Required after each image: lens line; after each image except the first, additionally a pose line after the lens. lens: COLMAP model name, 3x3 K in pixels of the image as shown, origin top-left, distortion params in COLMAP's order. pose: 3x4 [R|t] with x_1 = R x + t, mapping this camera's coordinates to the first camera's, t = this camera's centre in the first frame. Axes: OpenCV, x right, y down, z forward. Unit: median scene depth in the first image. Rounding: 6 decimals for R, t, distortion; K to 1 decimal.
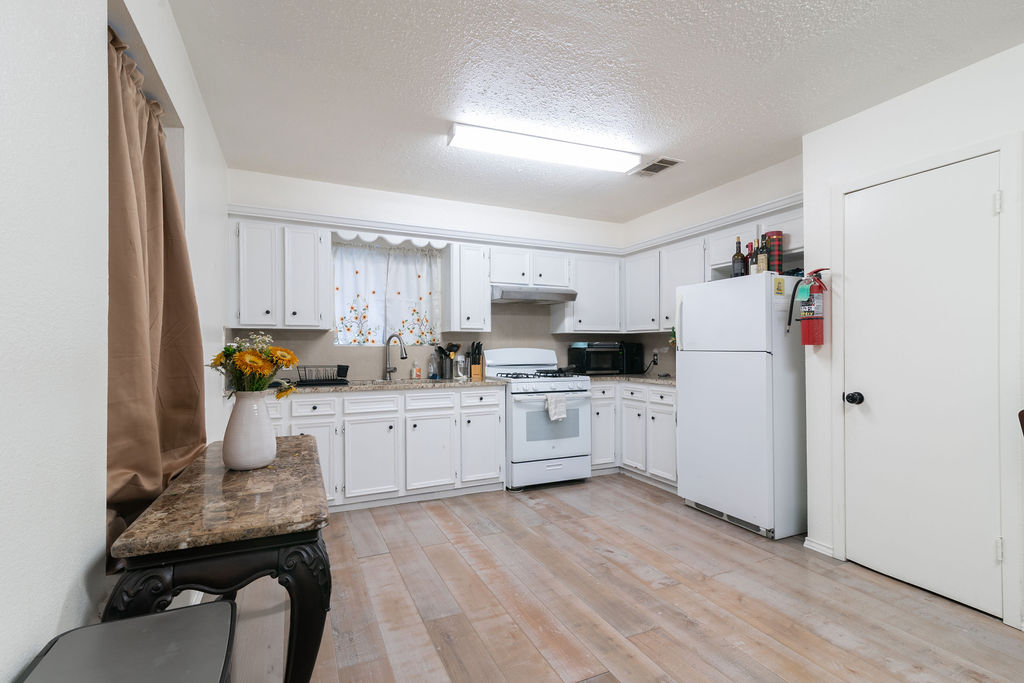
lens RADIAL K [[464.2, 0, 512.0], [0, 464.2, 351.3], [0, 0, 1]] dist [0.005896, -0.000114]
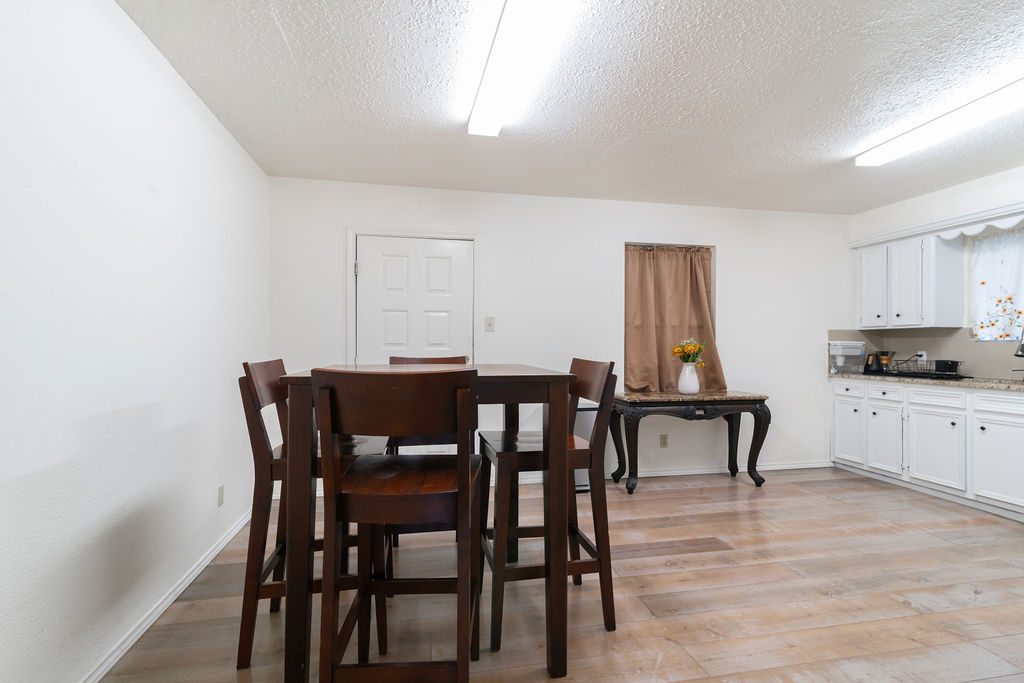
lens RADIAL K [[472.6, 0, 504.0], [0, 472.6, 342.3], [0, 0, 1]] dist [0.002949, 0.000729]
pose [[-0.237592, -0.004638, -0.971354, 1.146332], [-0.001175, 0.999989, -0.004488, -0.007003], [0.971364, 0.000075, -0.237595, 0.360625]]
